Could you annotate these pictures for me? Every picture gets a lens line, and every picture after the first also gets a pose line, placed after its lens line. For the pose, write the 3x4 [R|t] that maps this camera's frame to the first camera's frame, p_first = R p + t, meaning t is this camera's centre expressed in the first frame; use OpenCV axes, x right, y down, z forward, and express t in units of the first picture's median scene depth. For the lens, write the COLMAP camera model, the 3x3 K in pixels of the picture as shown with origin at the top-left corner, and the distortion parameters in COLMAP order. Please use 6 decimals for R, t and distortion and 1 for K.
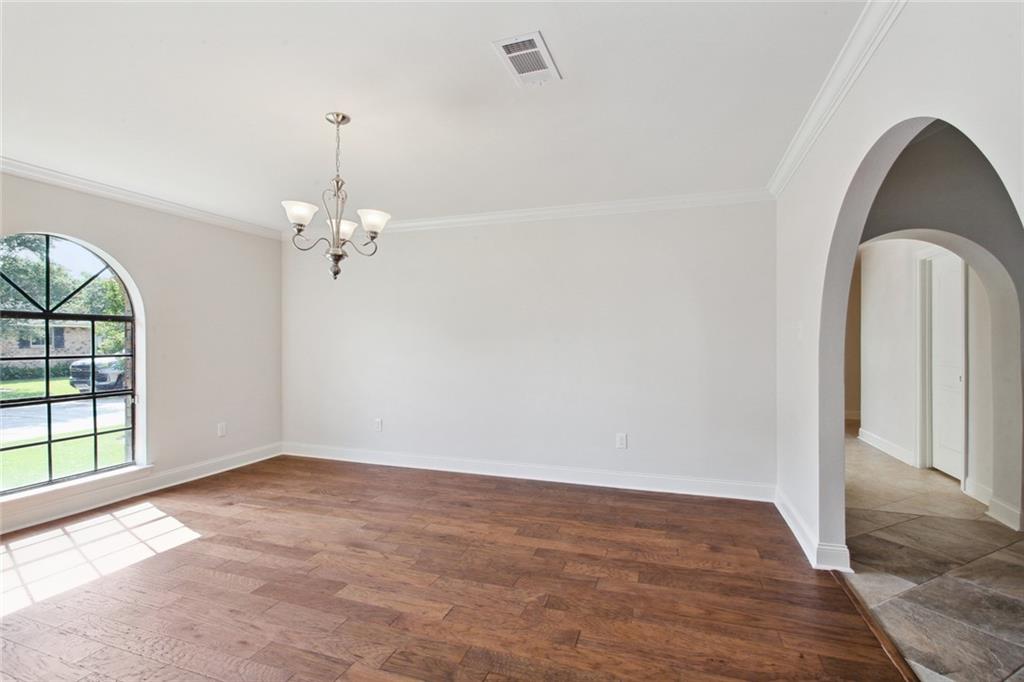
lens RADIAL K [[487.4, 0, 502.3], [0, 487.4, 336.7], [0, 0, 1]] dist [-0.014312, 0.003750]
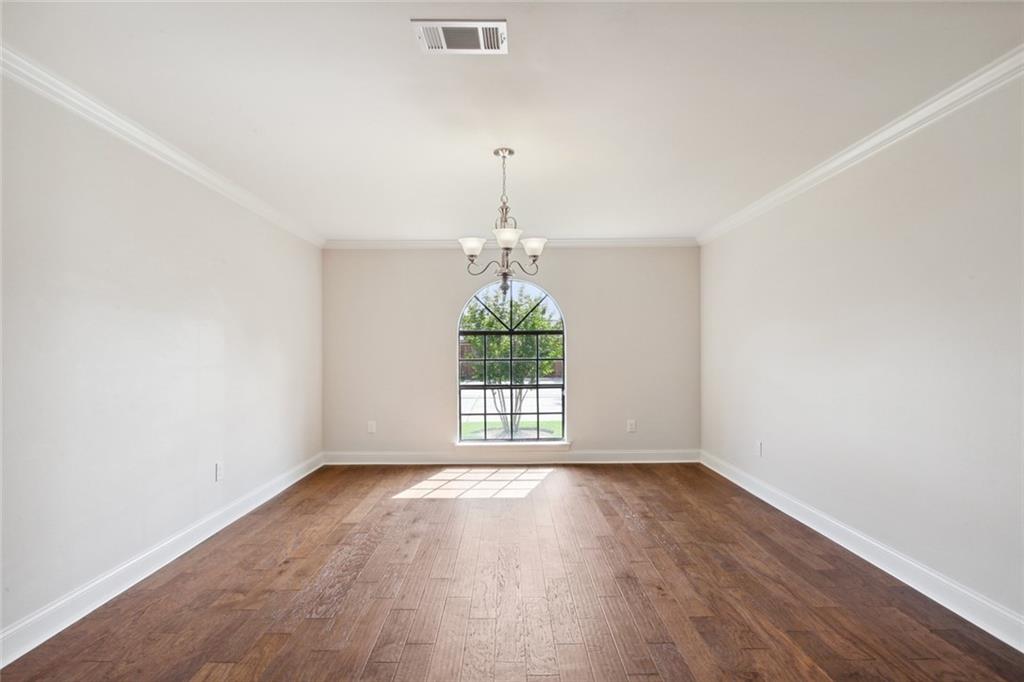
lens RADIAL K [[487.4, 0, 508.0], [0, 487.4, 348.5], [0, 0, 1]] dist [-0.014312, 0.003750]
pose [[0.358681, 0.000259, -0.933460, 0.498360], [0.007531, 0.999967, 0.003171, 0.002490], [0.933430, -0.008168, 0.358667, 0.408022]]
